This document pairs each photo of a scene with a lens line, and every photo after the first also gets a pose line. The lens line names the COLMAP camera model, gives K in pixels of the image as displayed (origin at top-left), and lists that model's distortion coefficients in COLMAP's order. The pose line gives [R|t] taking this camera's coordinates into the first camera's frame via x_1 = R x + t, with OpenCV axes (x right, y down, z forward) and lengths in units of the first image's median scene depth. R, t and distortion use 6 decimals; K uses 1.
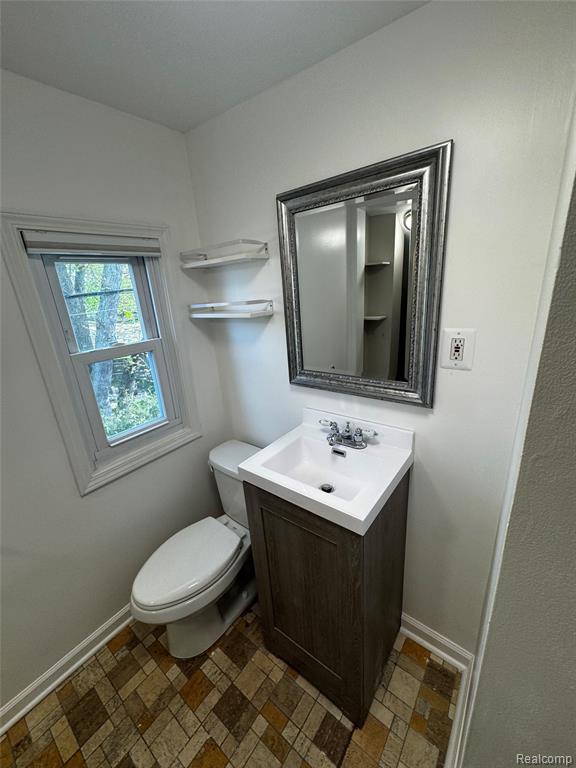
lens RADIAL K [[305.3, 0, 288.4], [0, 305.3, 383.7], [0, 0, 1]] dist [-0.006082, 0.000582]
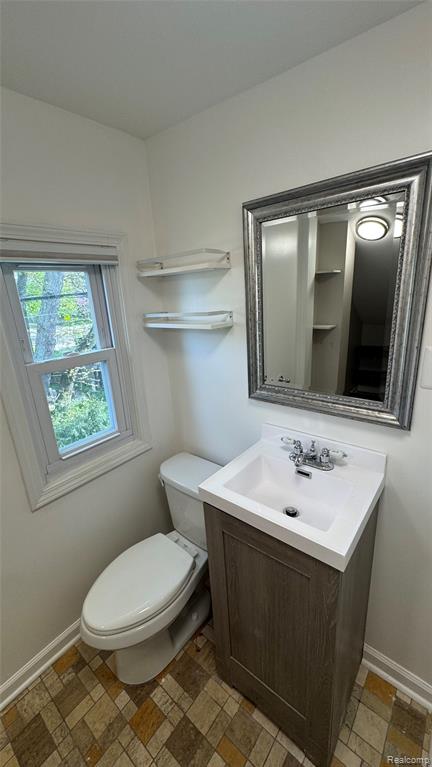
lens RADIAL K [[304.6, 0, 215.1], [0, 304.6, 382.8], [0, 0, 1]] dist [-0.005418, 0.000589]
pose [[0.999596, 0.017609, -0.022315, -0.085706], [-0.017956, 0.999720, -0.015415, -0.033186], [0.022037, 0.015810, 0.999632, 0.042665]]
